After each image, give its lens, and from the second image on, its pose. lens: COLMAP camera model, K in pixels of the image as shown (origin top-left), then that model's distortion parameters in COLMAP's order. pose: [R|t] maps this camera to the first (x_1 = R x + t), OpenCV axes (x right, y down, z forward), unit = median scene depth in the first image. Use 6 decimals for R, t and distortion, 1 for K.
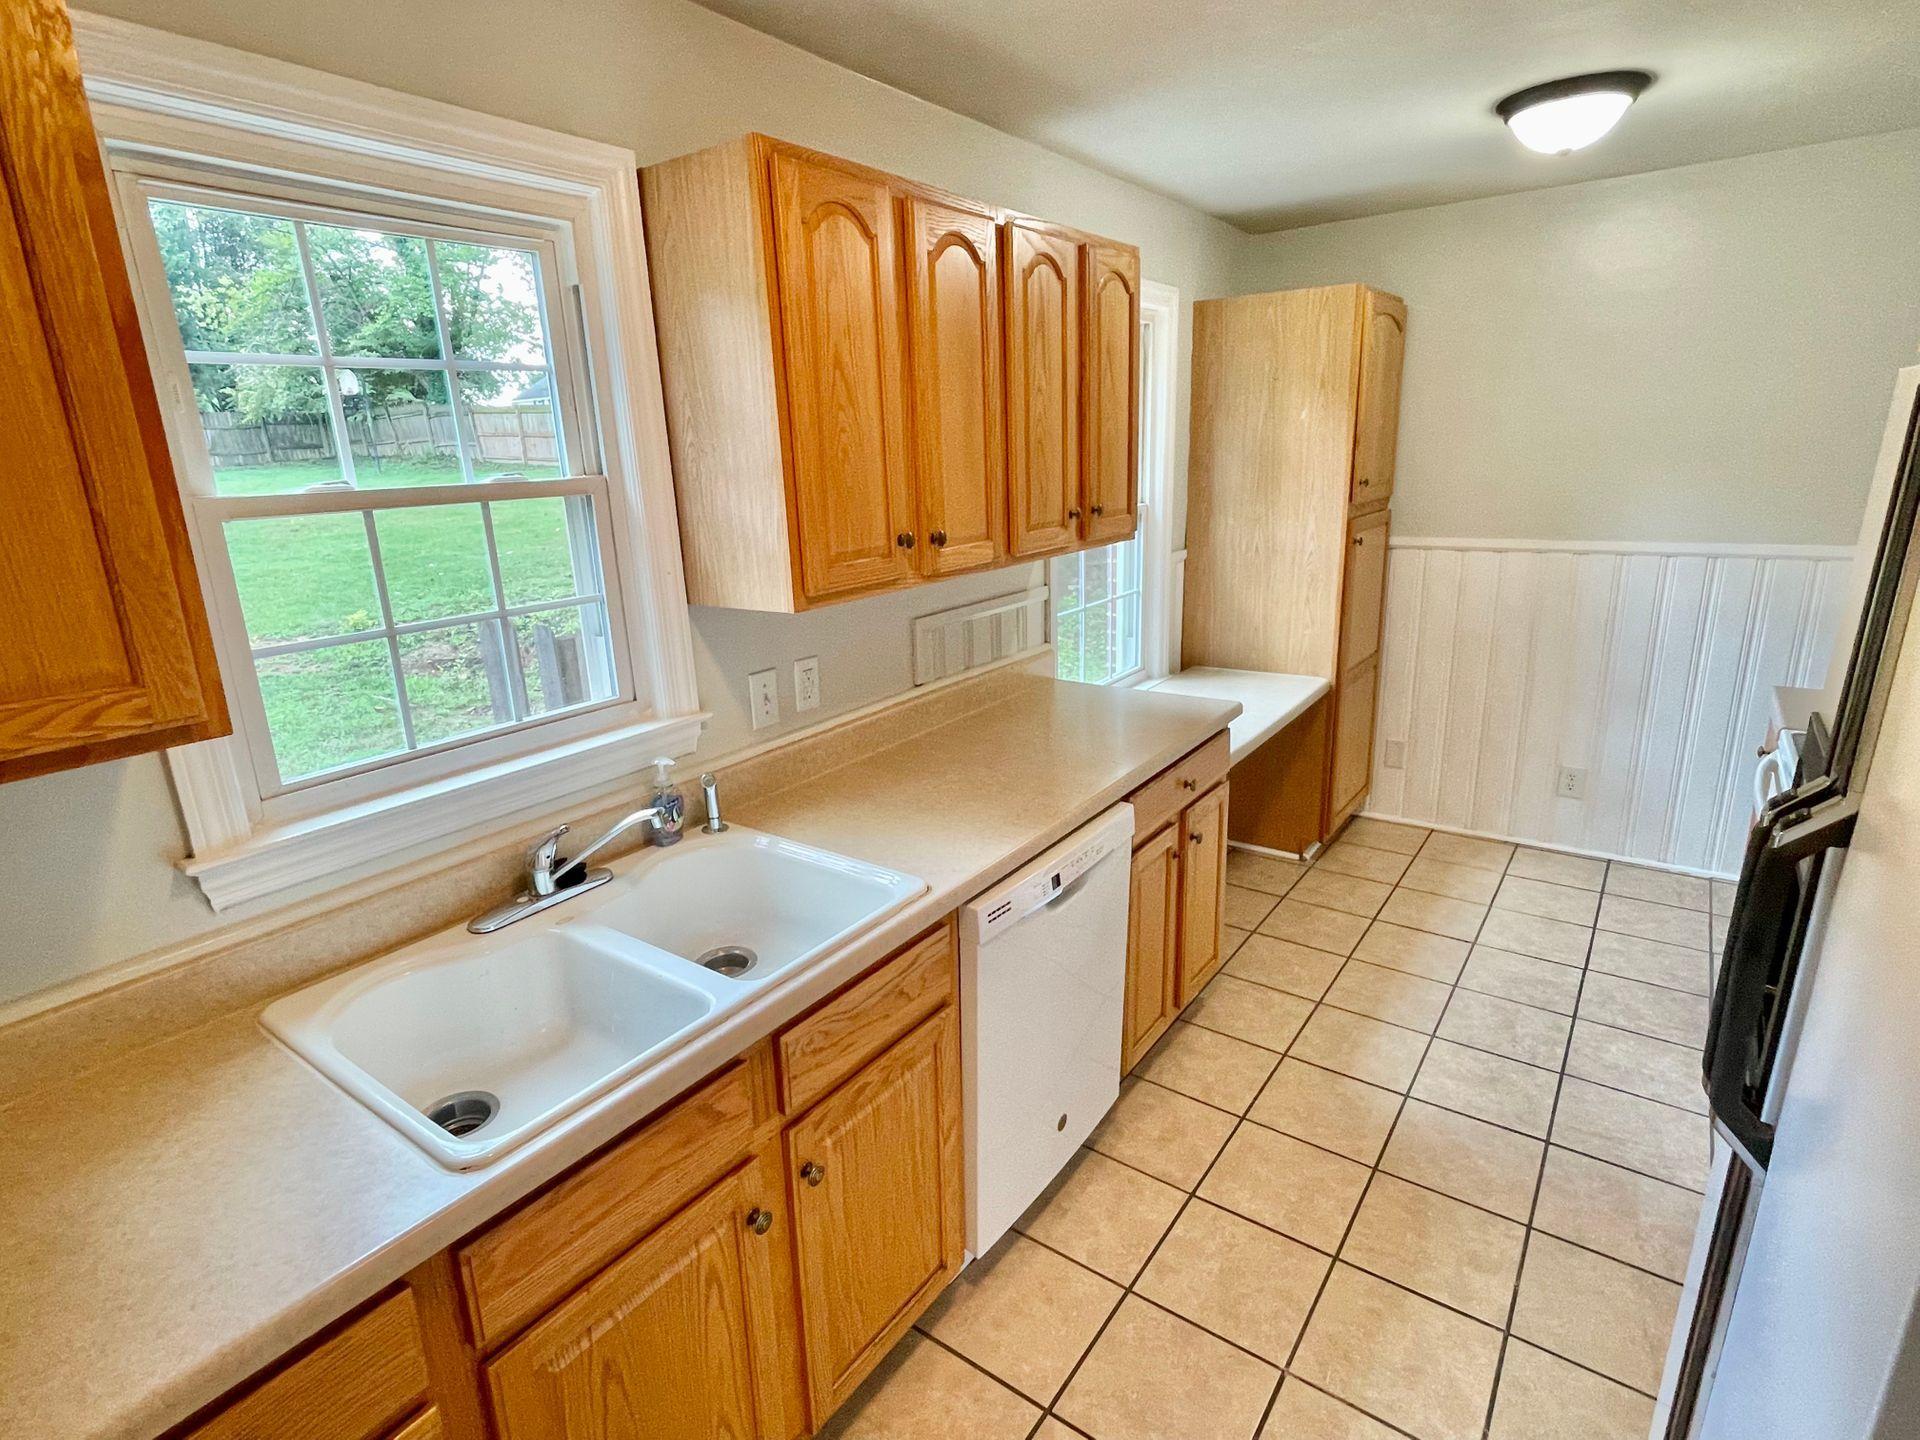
lens RADIAL K [[991.5, 0, 957.9], [0, 991.5, 725.2], [0, 0, 1]] dist [0.006330, -0.000294]
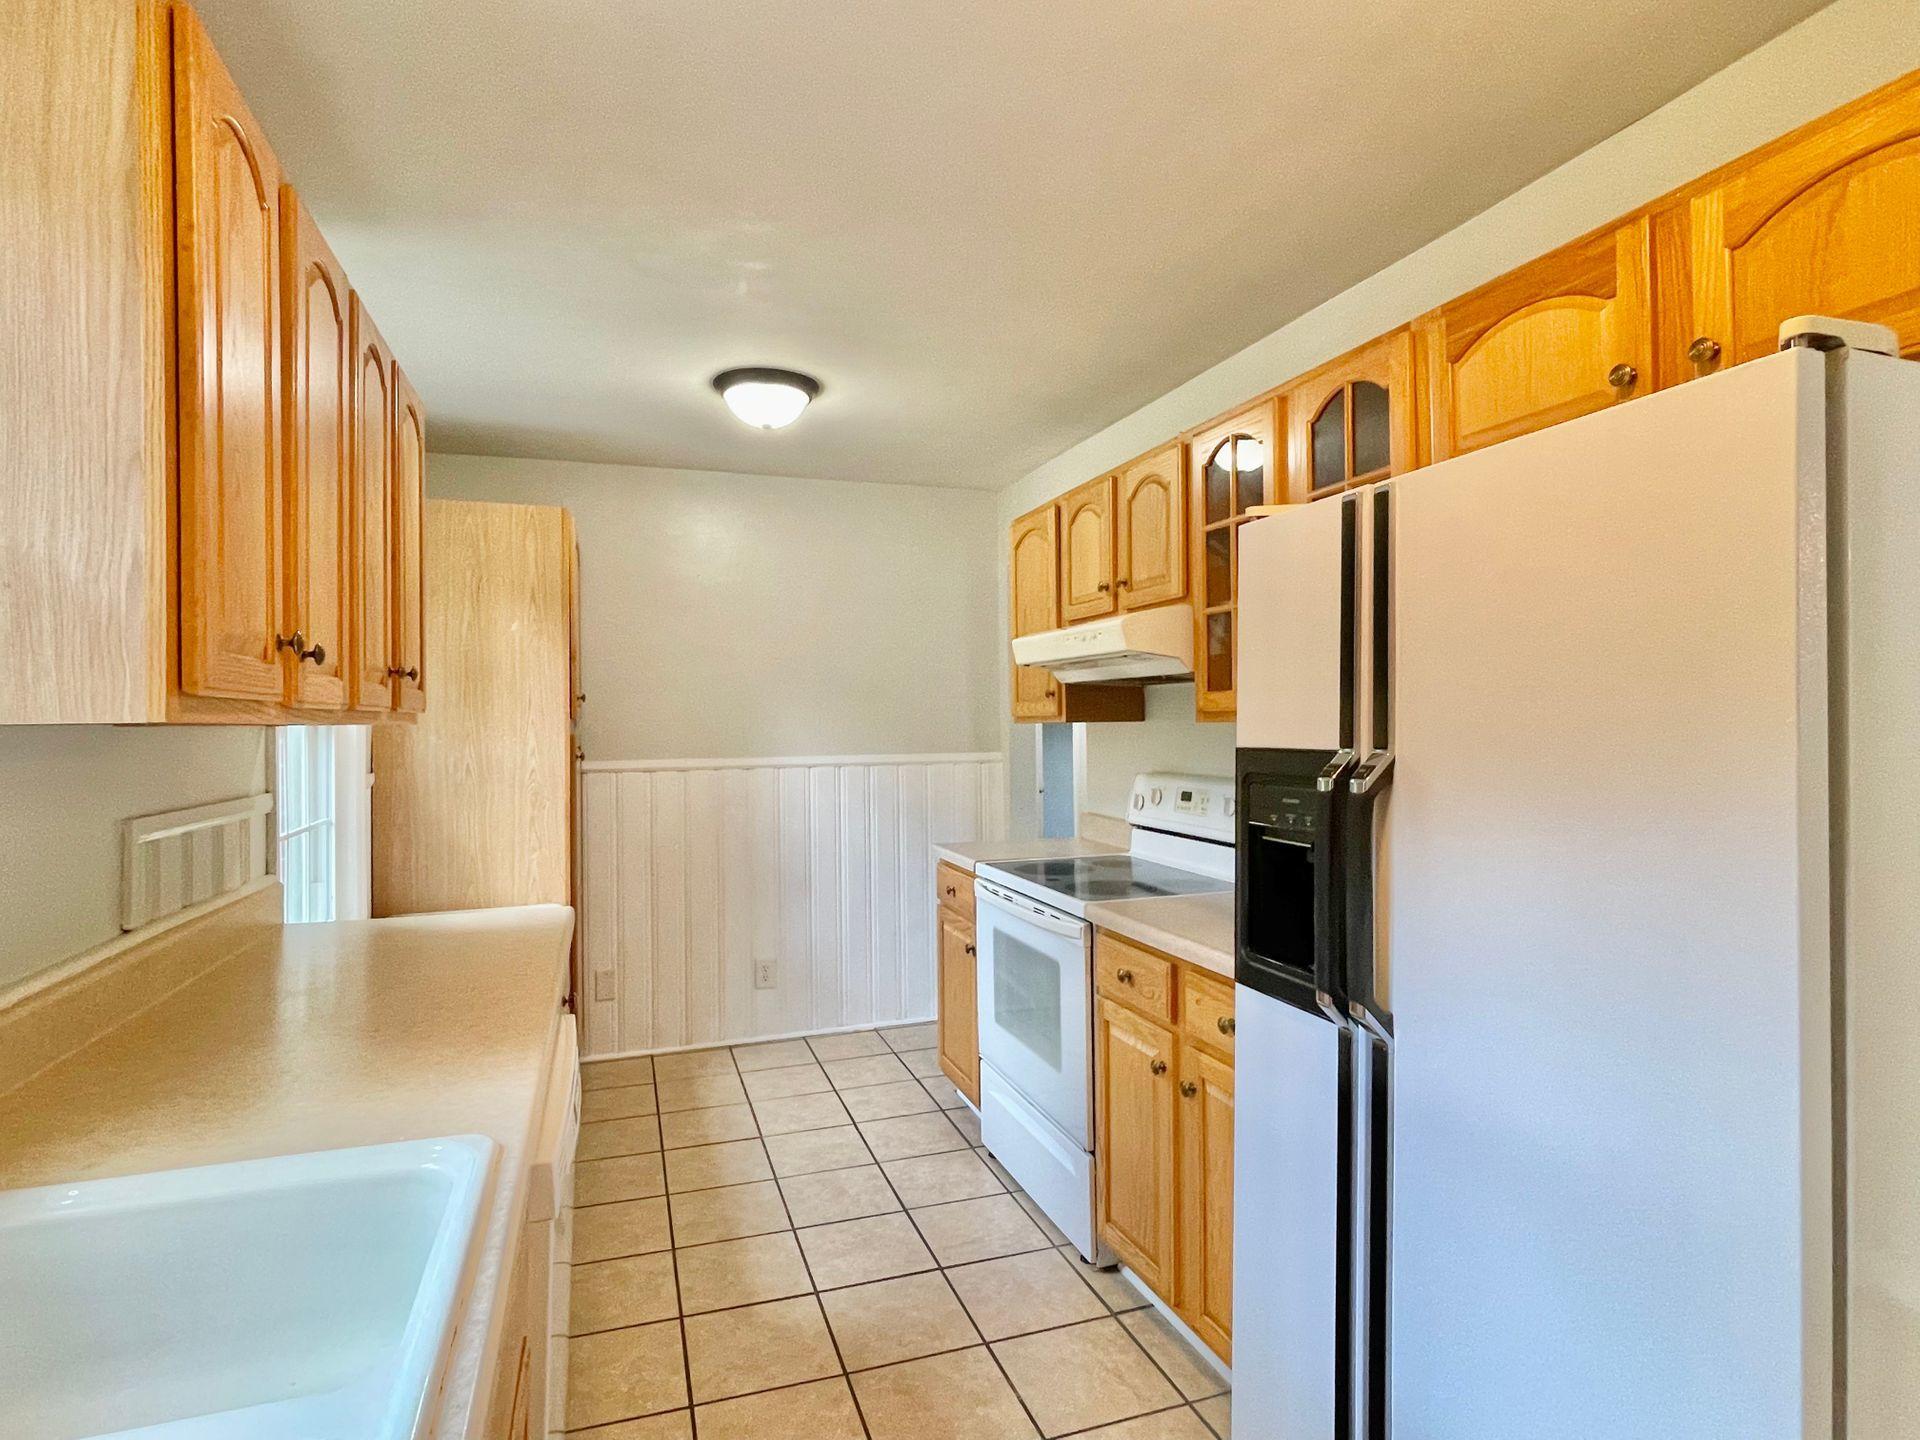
lens RADIAL K [[991.5, 0, 958.7], [0, 991.5, 722.1], [0, 0, 1]] dist [0.006330, -0.000294]
pose [[0.574204, 0.029178, 0.818192, -0.181896], [0.214729, 0.959012, -0.184896, 0.042519], [-0.790052, 0.281858, 0.544403, 0.167376]]
